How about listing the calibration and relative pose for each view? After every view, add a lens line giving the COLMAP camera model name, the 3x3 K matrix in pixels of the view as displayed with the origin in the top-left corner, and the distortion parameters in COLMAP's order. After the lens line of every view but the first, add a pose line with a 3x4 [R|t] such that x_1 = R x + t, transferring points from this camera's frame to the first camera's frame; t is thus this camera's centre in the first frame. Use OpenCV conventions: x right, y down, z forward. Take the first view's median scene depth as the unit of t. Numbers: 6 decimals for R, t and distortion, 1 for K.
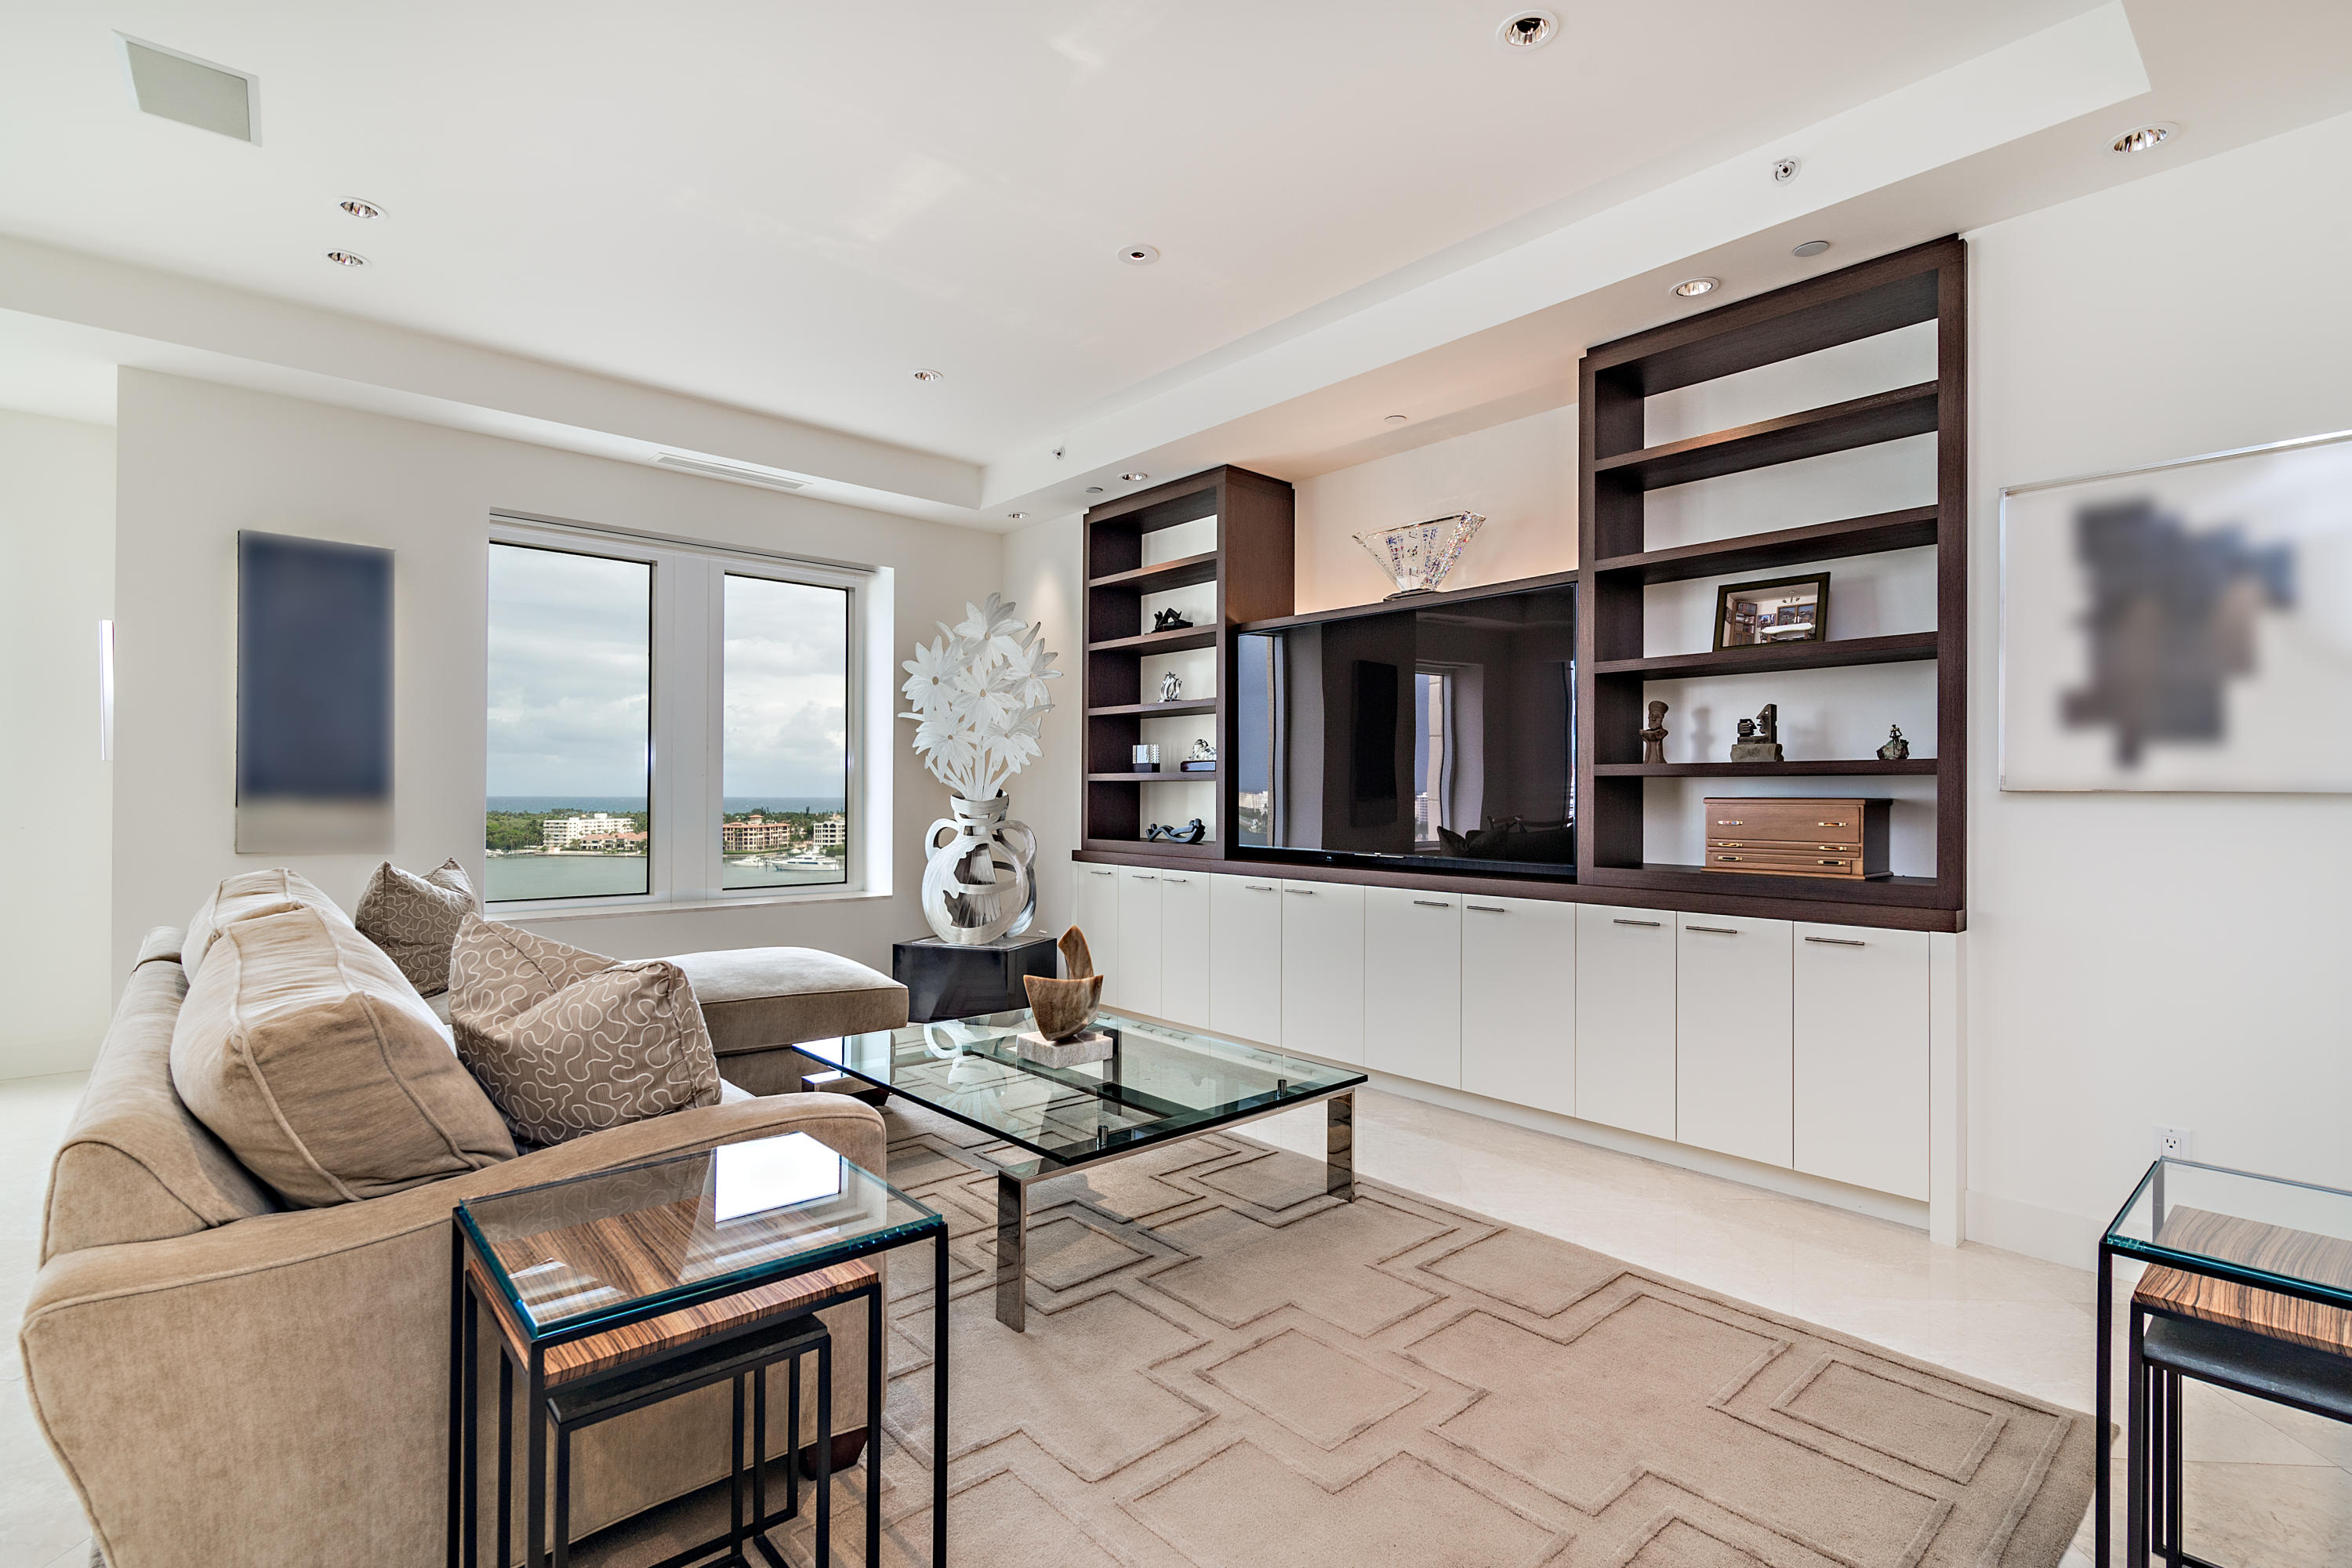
lens RADIAL K [[1089.7, 0, 1174.1], [0, 1089.7, 796.1], [0, 0, 1]] dist [0.000992, 0.000018]
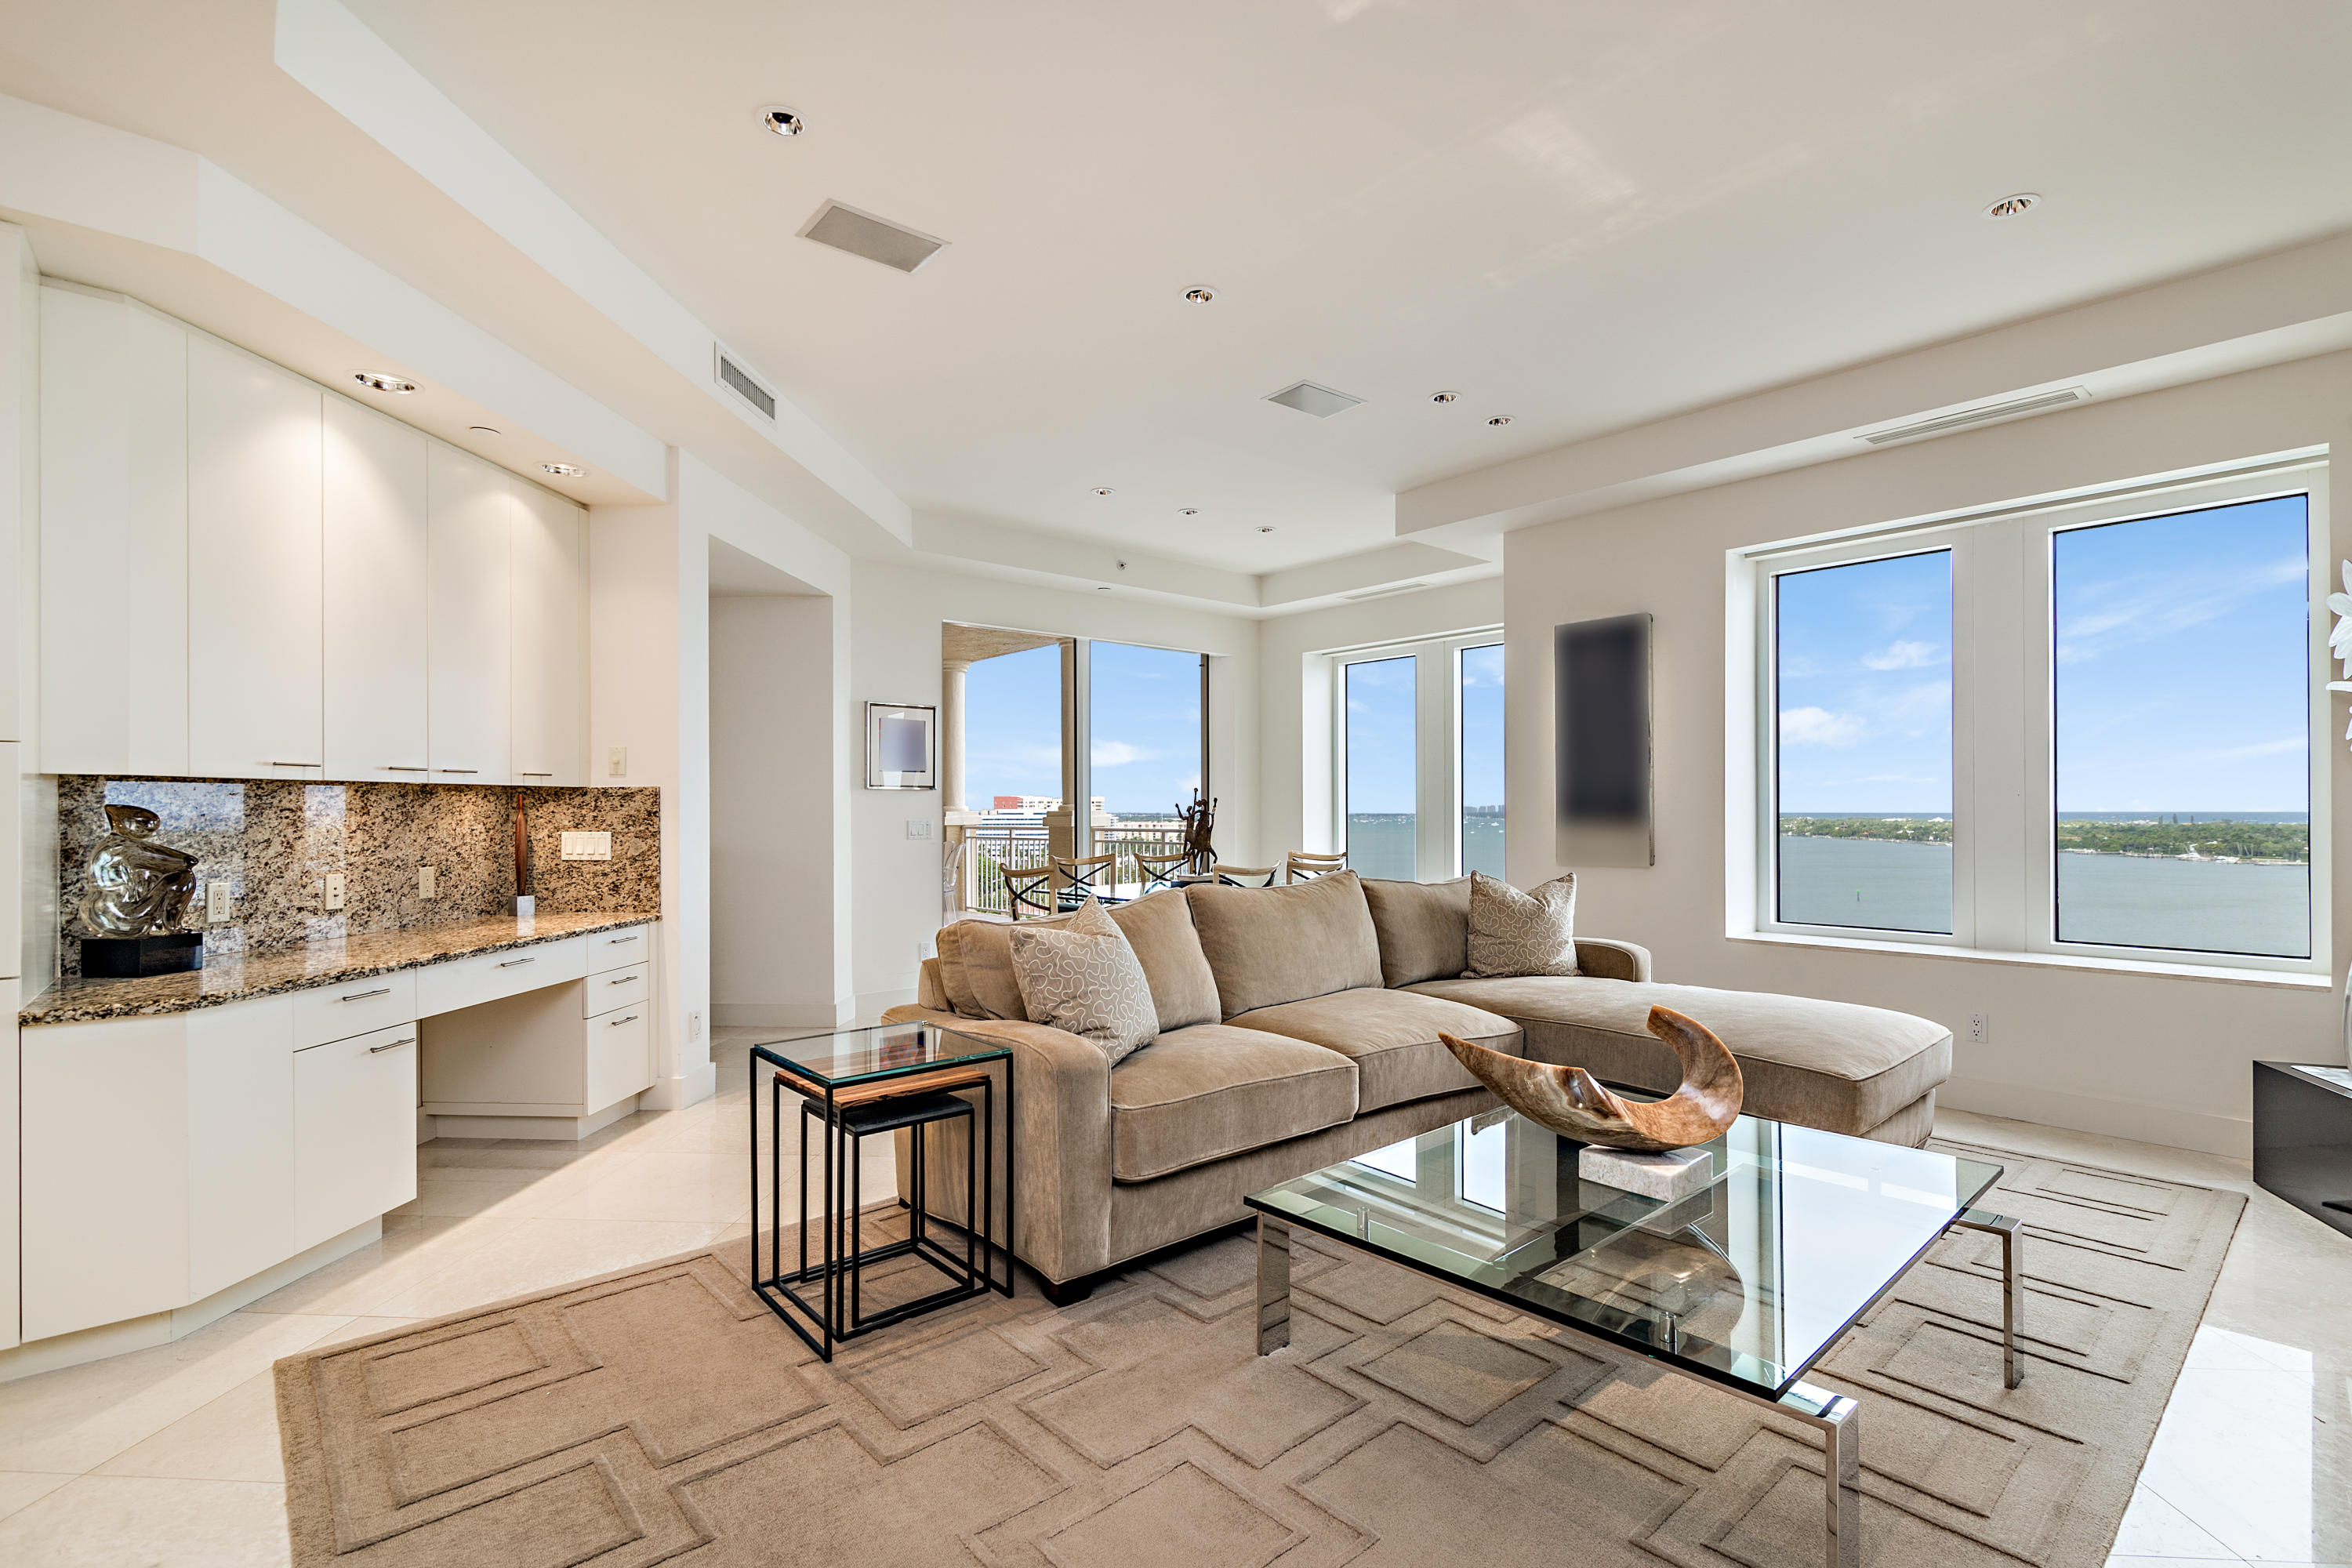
lens RADIAL K [[1089.7, 0, 1174.1], [0, 1089.7, 796.1], [0, 0, 1]] dist [0.000992, 0.000018]
pose [[-0.005901, -0.017280, -0.999833, 0.597859], [0.011917, 0.999778, -0.017350, -0.015370], [0.999912, -0.012018, -0.005694, 0.619263]]
